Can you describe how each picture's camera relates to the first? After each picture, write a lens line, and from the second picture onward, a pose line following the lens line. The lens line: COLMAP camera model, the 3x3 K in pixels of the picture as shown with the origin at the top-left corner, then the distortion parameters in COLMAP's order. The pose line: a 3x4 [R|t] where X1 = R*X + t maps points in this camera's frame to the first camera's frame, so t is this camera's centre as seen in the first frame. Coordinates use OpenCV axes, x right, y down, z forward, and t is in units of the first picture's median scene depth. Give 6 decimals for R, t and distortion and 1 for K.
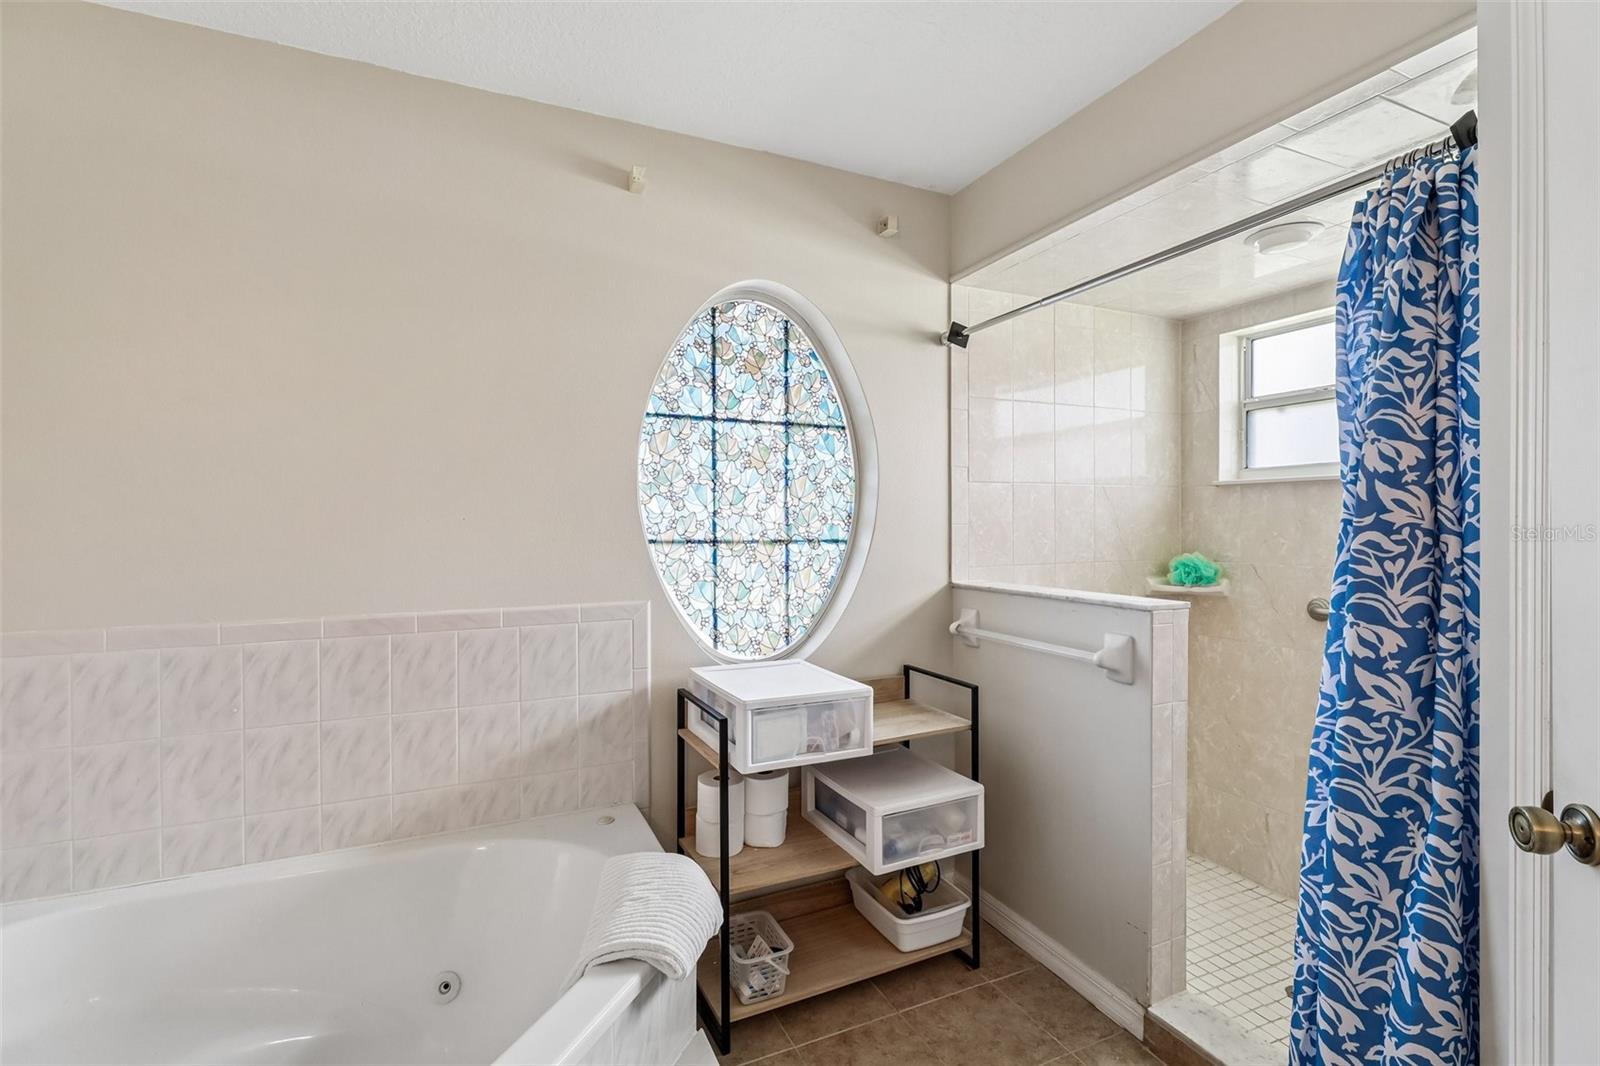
lens RADIAL K [[729.1, 0, 799.7], [0, 729.1, 525.2], [0, 0, 1]] dist [-0.003025, 0.001408]
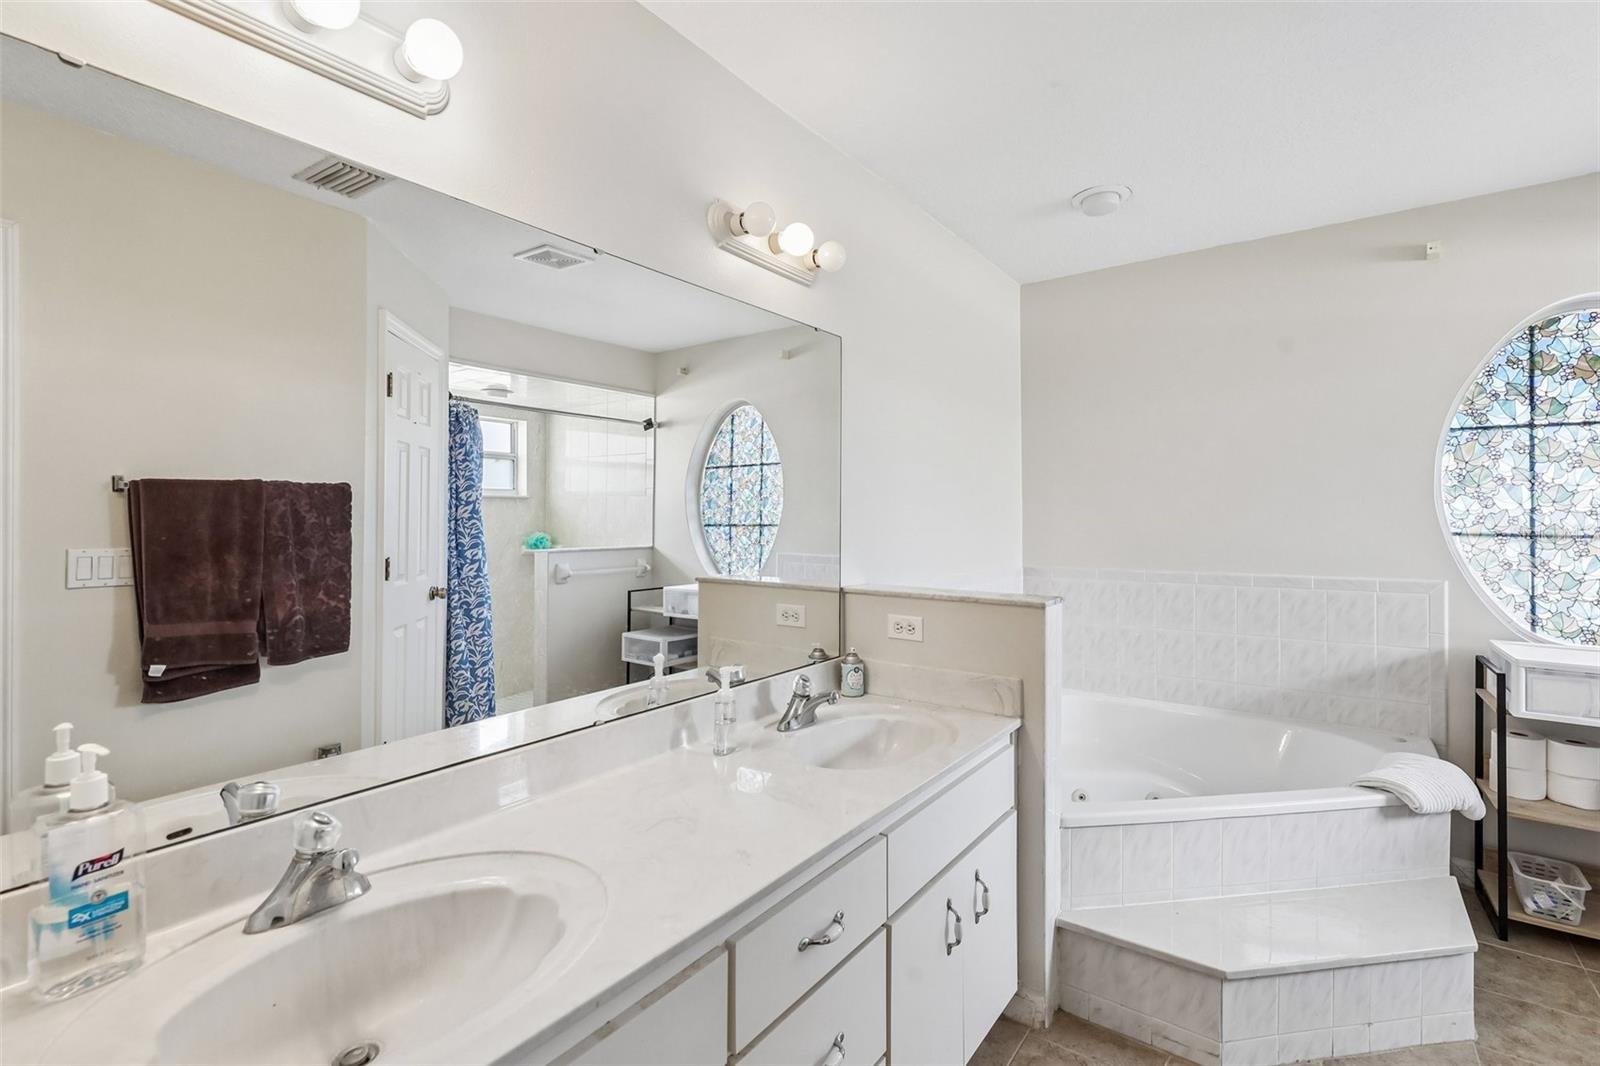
lens RADIAL K [[729.1, 0, 797.8], [0, 729.1, 517.4], [0, 0, 1]] dist [-0.003025, 0.001408]
pose [[0.481305, 0.001305, -0.876552, 0.326186], [-0.004998, 0.999987, -0.001255, 0.001750], [0.876539, 0.004985, 0.481305, -0.534318]]
